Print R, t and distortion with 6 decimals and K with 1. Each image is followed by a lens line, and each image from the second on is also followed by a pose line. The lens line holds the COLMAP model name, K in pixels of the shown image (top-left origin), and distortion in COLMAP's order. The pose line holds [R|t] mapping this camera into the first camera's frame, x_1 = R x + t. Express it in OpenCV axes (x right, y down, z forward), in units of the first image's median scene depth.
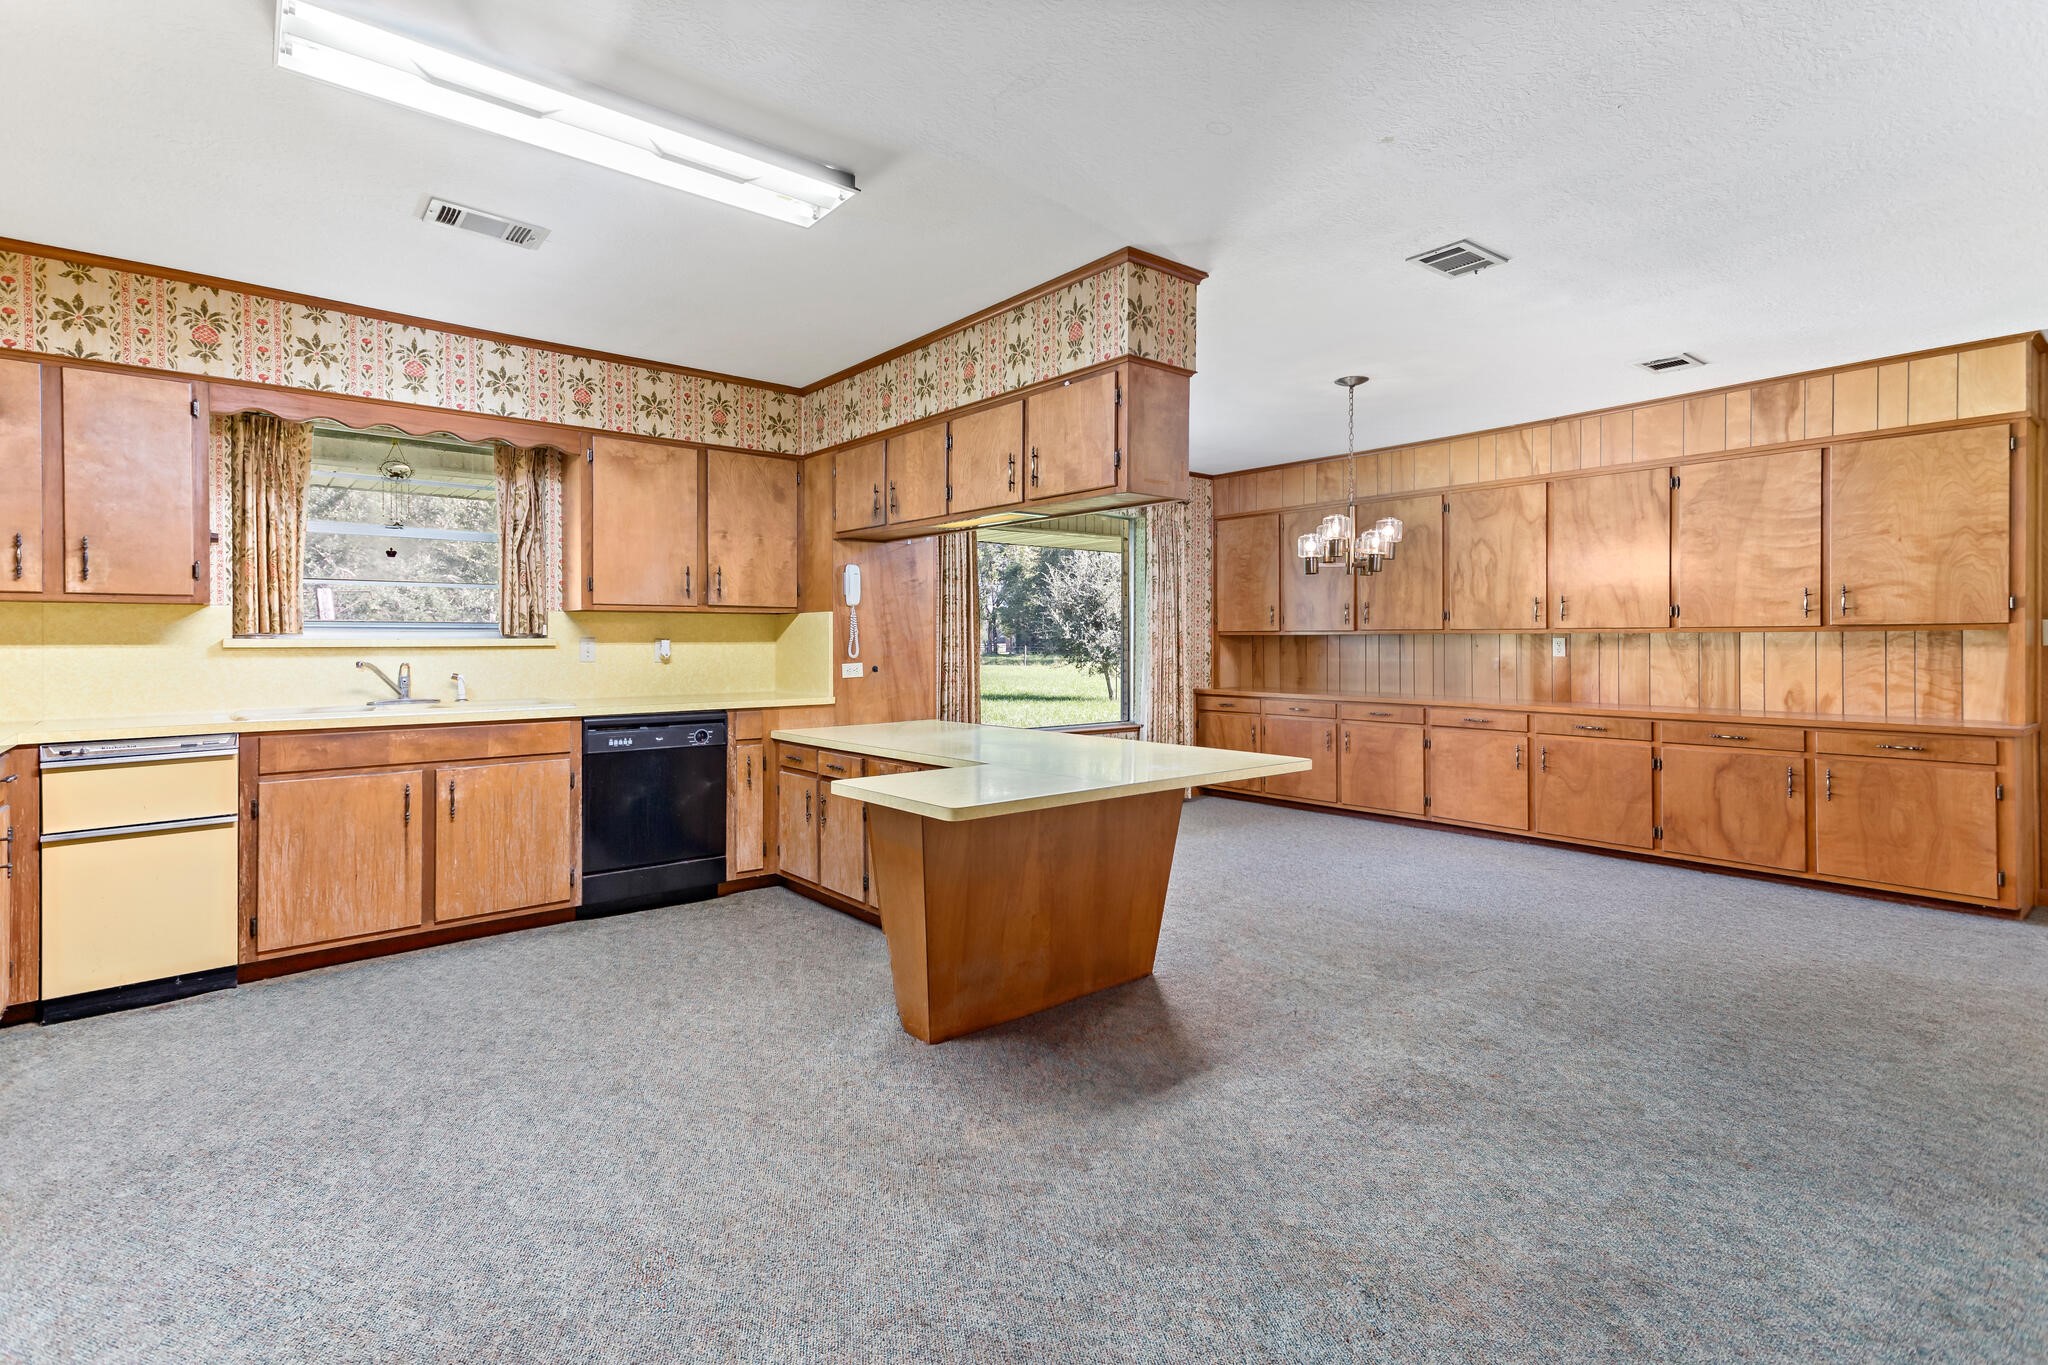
lens RADIAL K [[987.9, 0, 1024.8], [0, 987.9, 651.1], [0, 0, 1]] dist [0.020968, 0.005062]
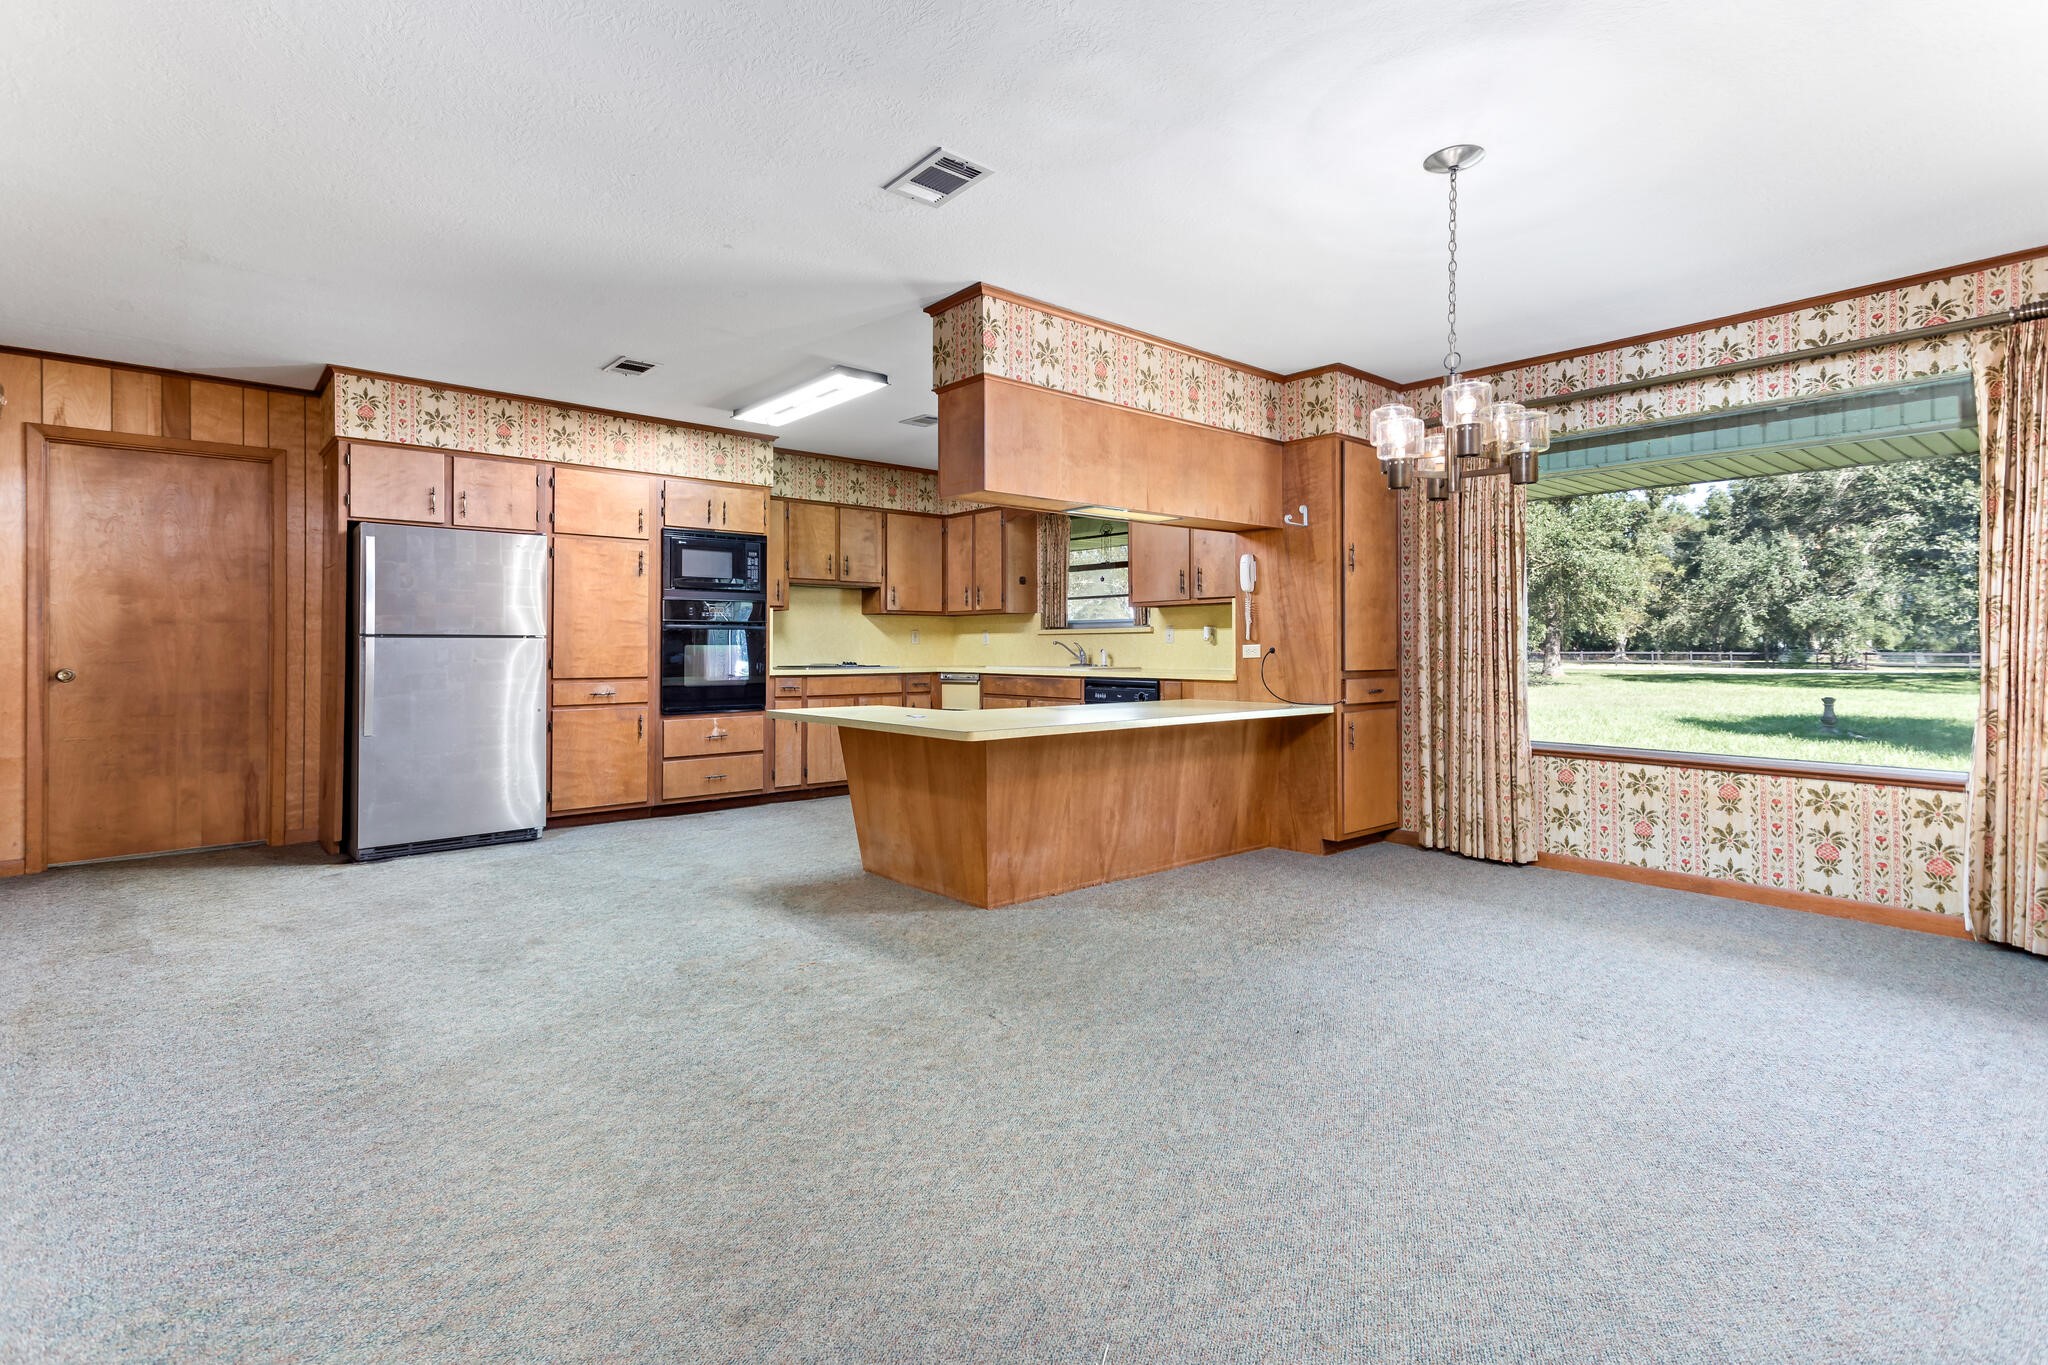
lens RADIAL K [[987.9, 0, 1009.8], [0, 987.9, 642.3], [0, 0, 1]] dist [0.020968, 0.005062]
pose [[0.002596, -0.004997, -0.999984, 1.180079], [-0.010648, 0.999931, -0.005025, 0.023100], [0.999940, 0.010661, 0.002542, 0.949233]]
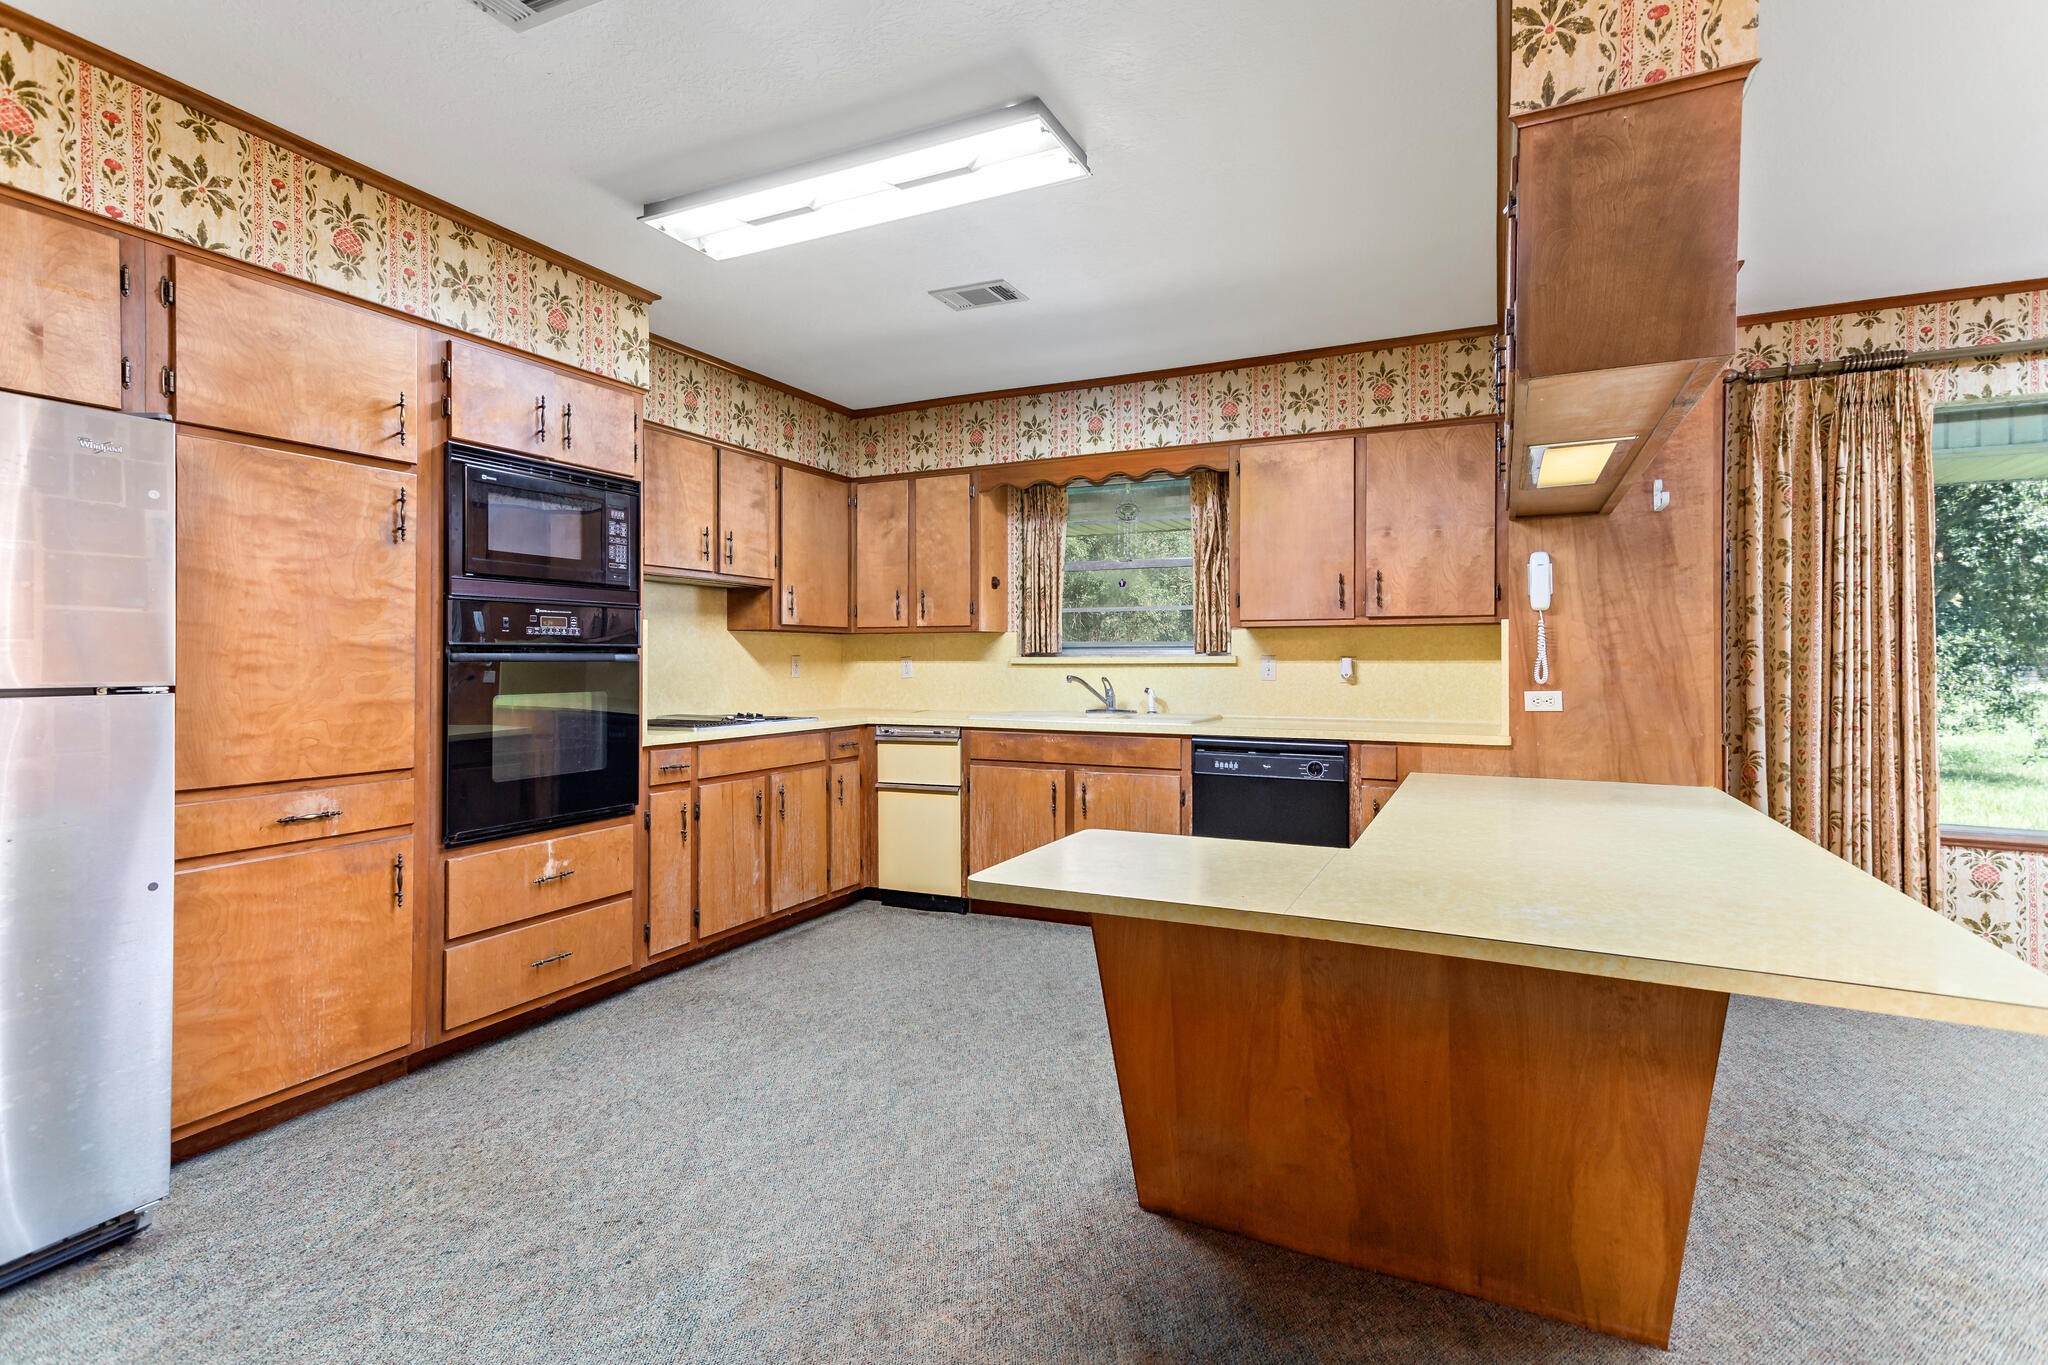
lens RADIAL K [[987.9, 0, 1011.1], [0, 987.9, 661.4], [0, 0, 1]] dist [0.020968, 0.005062]
pose [[0.404868, 0.004062, -0.914366, 0.418505], [-0.010642, 0.999943, -0.000270, -0.005961], [0.914313, 0.009840, 0.404889, 0.470320]]
